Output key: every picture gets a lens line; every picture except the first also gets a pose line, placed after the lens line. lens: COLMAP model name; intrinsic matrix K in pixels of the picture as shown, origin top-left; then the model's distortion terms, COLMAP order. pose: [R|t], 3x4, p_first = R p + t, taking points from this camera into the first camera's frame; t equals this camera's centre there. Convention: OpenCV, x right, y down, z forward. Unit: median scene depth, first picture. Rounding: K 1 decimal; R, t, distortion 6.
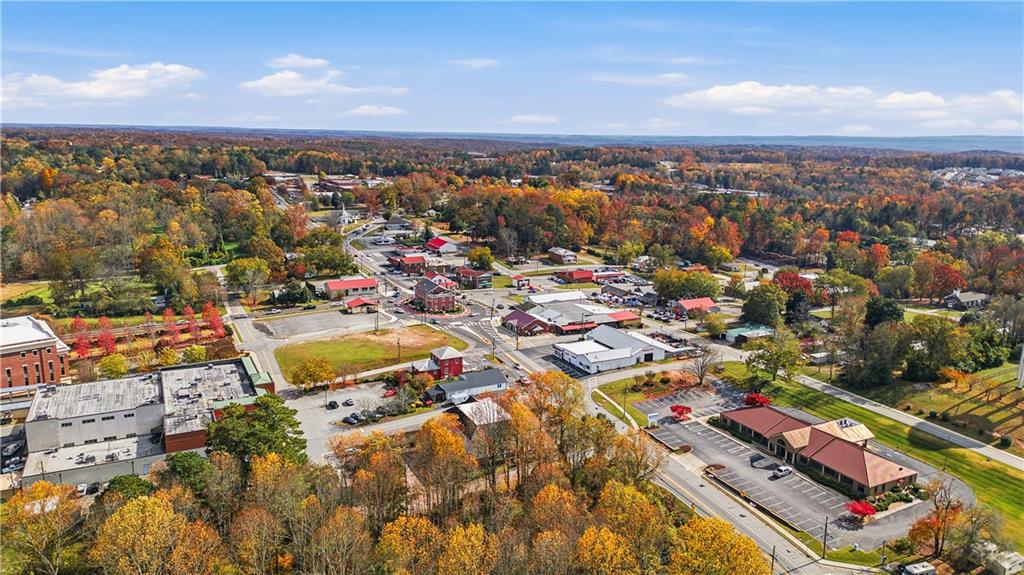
lens RADIAL K [[717.2, 0, 512.0], [0, 717.2, 287.5], [0, 0, 1]] dist [0.071096, -0.067960]
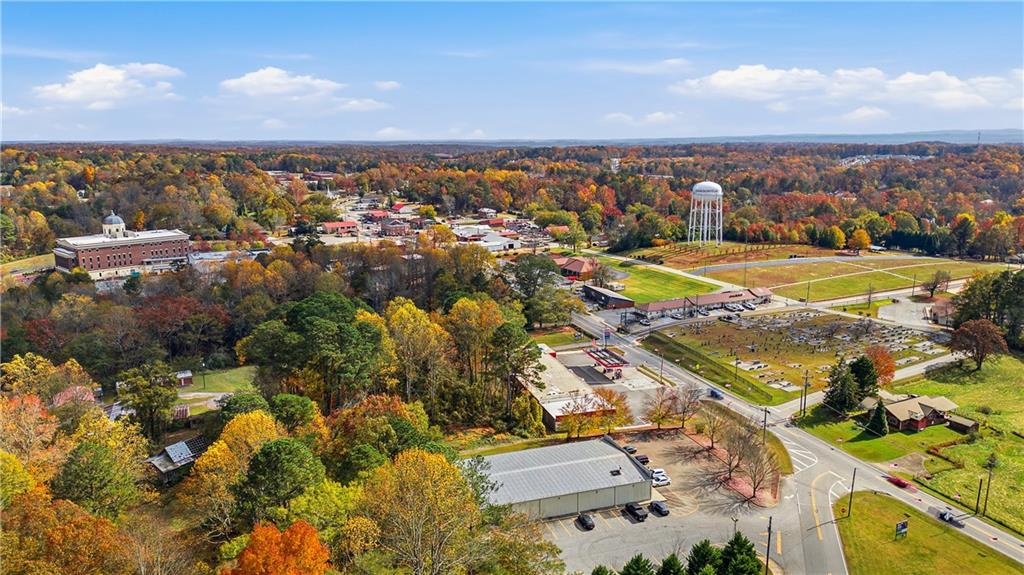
lens RADIAL K [[717.2, 0, 512.0], [0, 717.2, 287.5], [0, 0, 1]] dist [0.071096, -0.067960]
pose [[0.999001, -0.031902, 0.031303, 0.054956], [0.032092, 0.999469, -0.005600, 0.087278], [-0.031108, 0.006599, 0.999494, -0.326426]]
